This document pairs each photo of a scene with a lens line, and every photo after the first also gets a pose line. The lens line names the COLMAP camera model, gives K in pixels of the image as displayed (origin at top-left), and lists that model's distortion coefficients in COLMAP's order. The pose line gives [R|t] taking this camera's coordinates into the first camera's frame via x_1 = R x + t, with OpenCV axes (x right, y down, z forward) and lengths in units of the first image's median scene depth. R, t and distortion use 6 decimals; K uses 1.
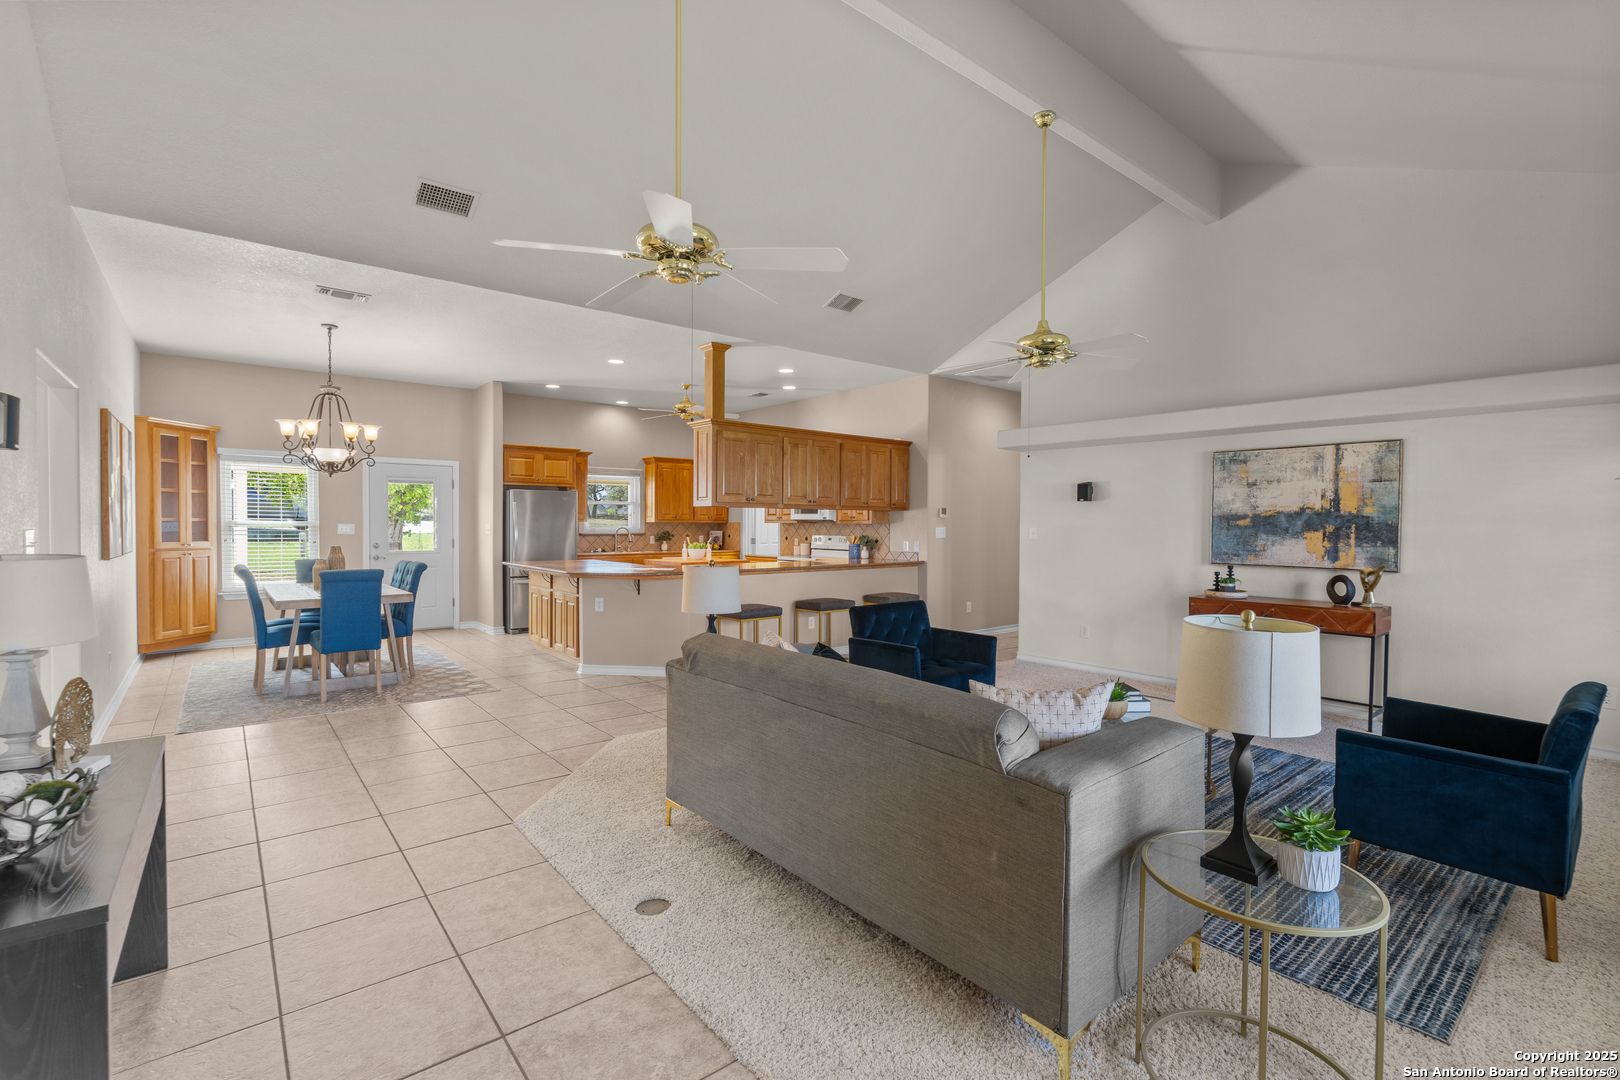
lens RADIAL K [[729.0, 0, 804.4], [0, 729.0, 533.3], [0, 0, 1]] dist [-0.007822, 0.000692]
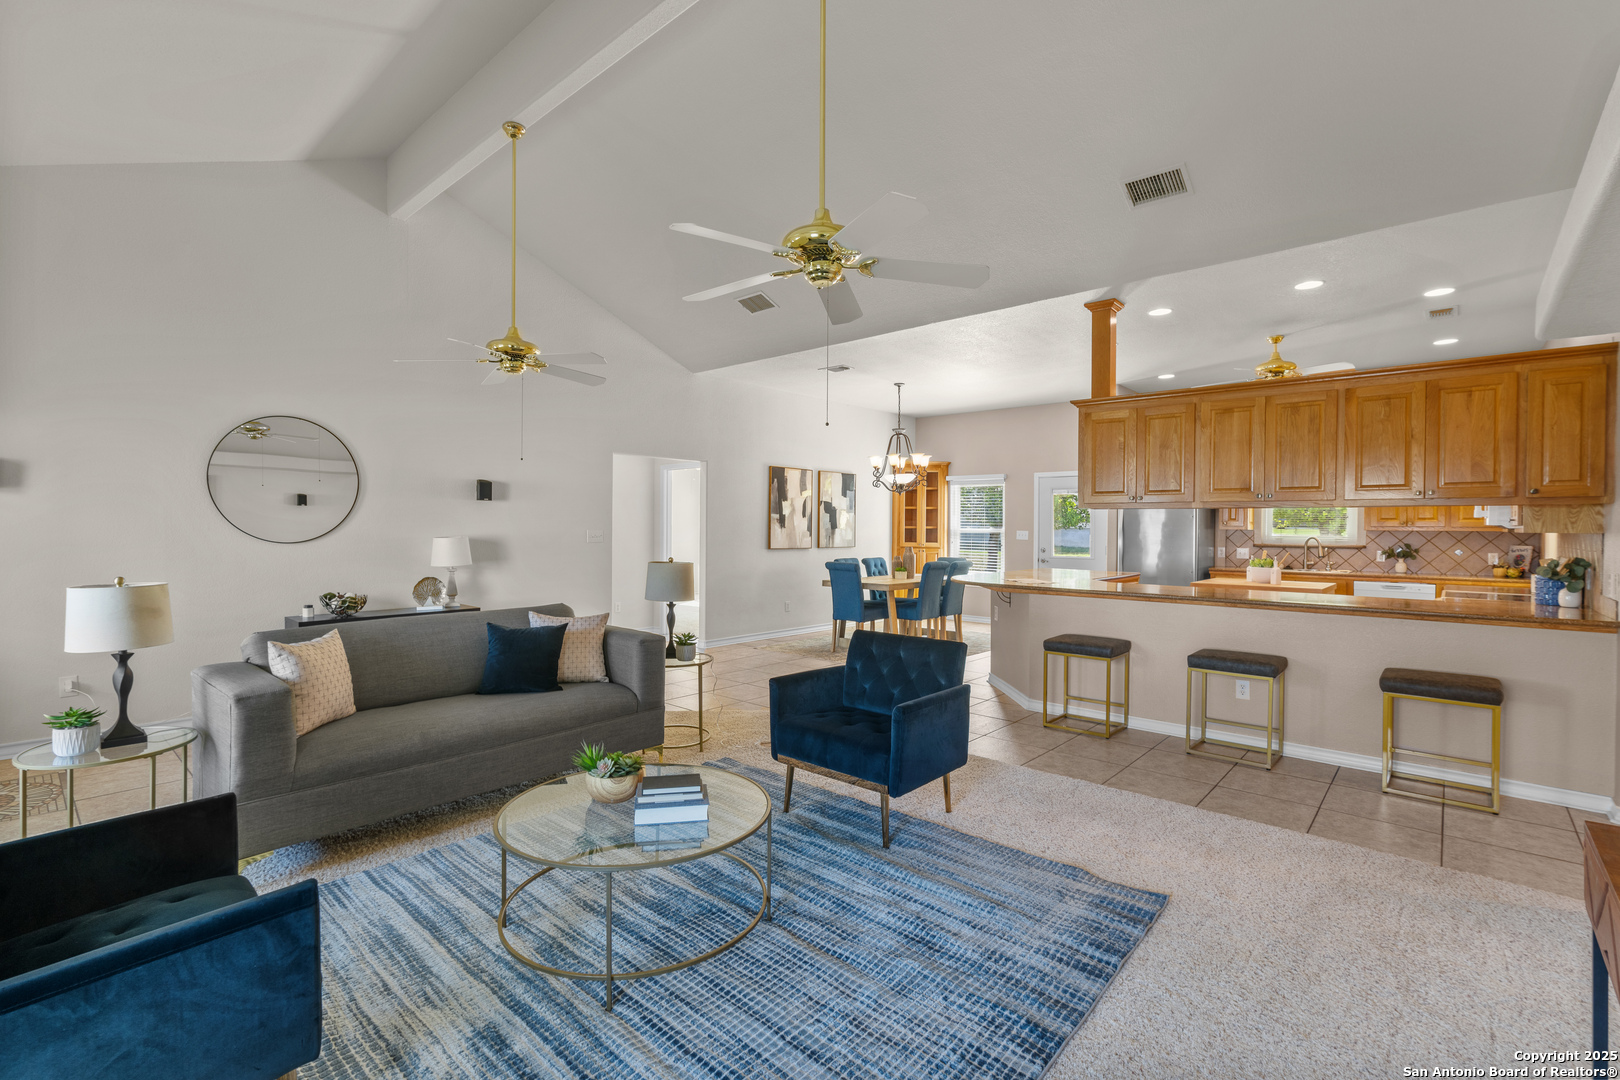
lens RADIAL K [[729.0, 0, 804.4], [0, 729.0, 533.3], [0, 0, 1]] dist [-0.007822, 0.000692]
pose [[0.147420, 0.004611, -0.989063, 0.551550], [-0.019259, 0.999813, 0.001790, -0.004935], [0.988886, 0.018785, 0.147481, 0.519975]]
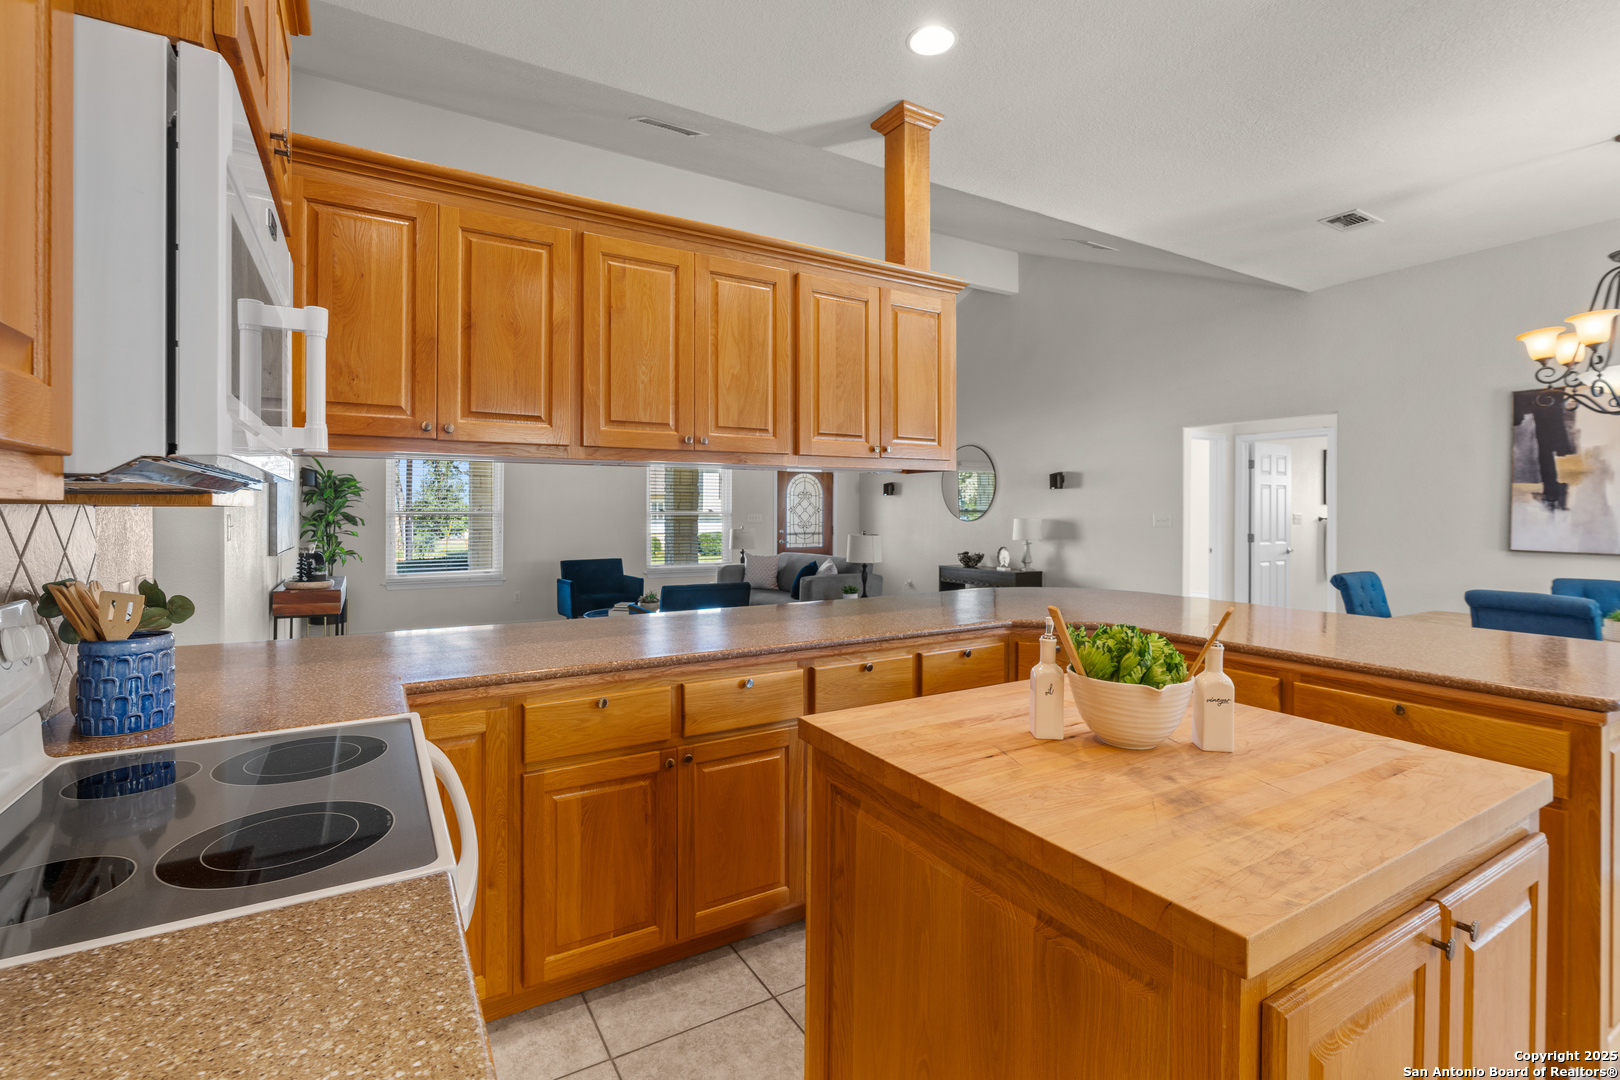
lens RADIAL K [[742.6, 0, 805.5], [0, 742.6, 514.7], [0, 0, 1]] dist [-0.009008, 0.006112]
pose [[-0.989812, -0.005903, 0.142261, -0.115416], [-0.003047, 0.999790, 0.020284, -0.017658], [-0.142351, 0.019644, -0.989621, 1.334019]]
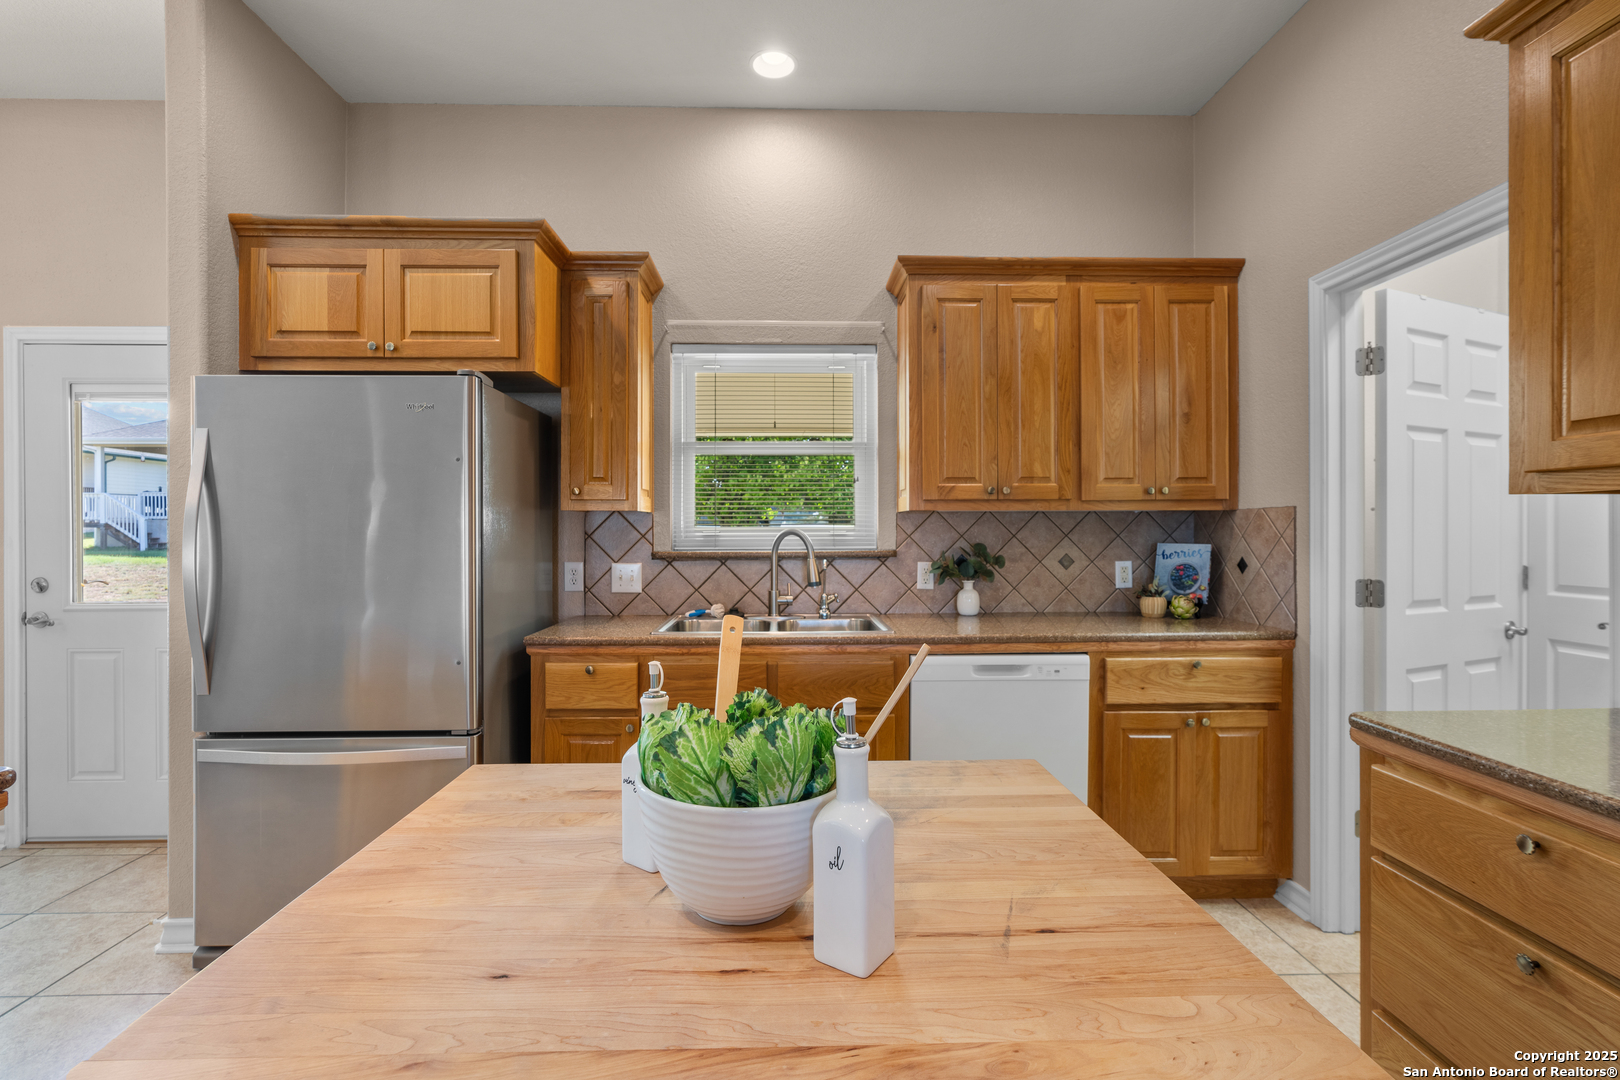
lens RADIAL K [[744.5, 0, 809.0], [0, 744.5, 532.6], [0, 0, 1]] dist [-0.005431, -0.000114]
pose [[0.795745, -0.003319, -0.605622, -0.100881], [-0.003118, 0.999949, -0.009577, -0.006555], [0.605624, 0.009510, 0.795694, 1.065098]]
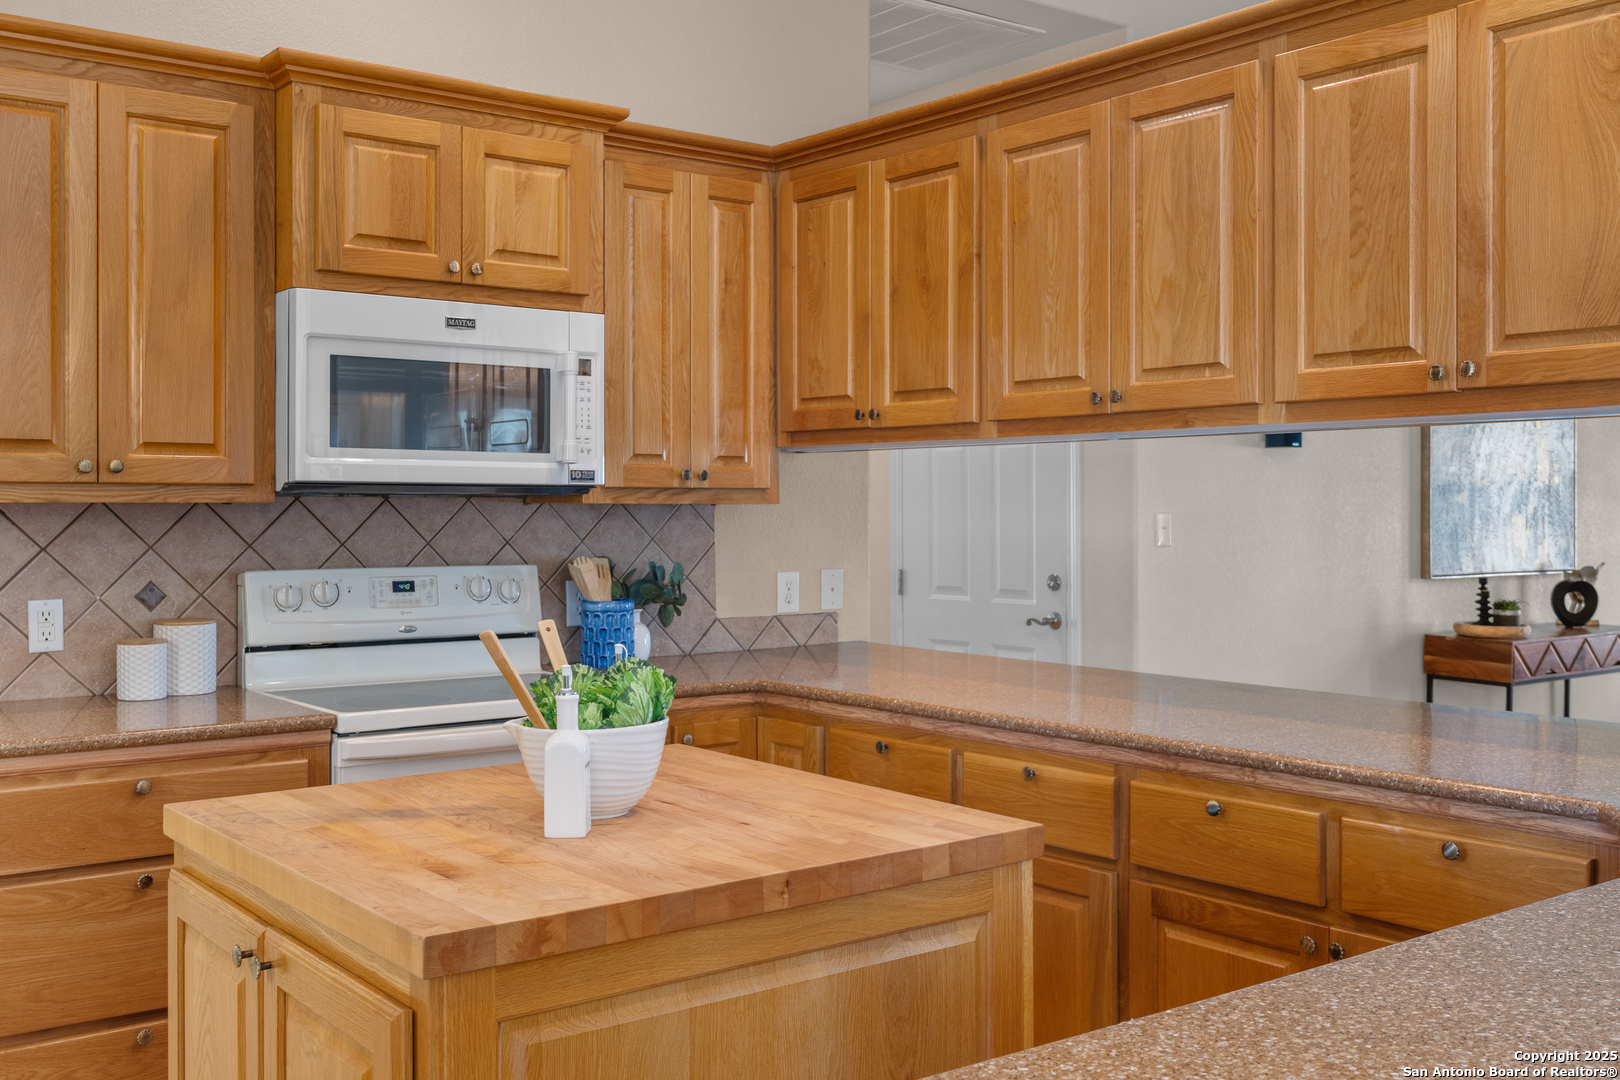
lens RADIAL K [[1598.8, 0, 810.0], [0, 1598.8, 540.0], [0, 0, 1]] dist [0.002179, 0.003058]
pose [[0.019787, -0.025676, 0.999474, -0.466207], [0.014093, 0.999578, 0.025400, -0.016351], [-0.999705, 0.013583, 0.020140, 1.092933]]
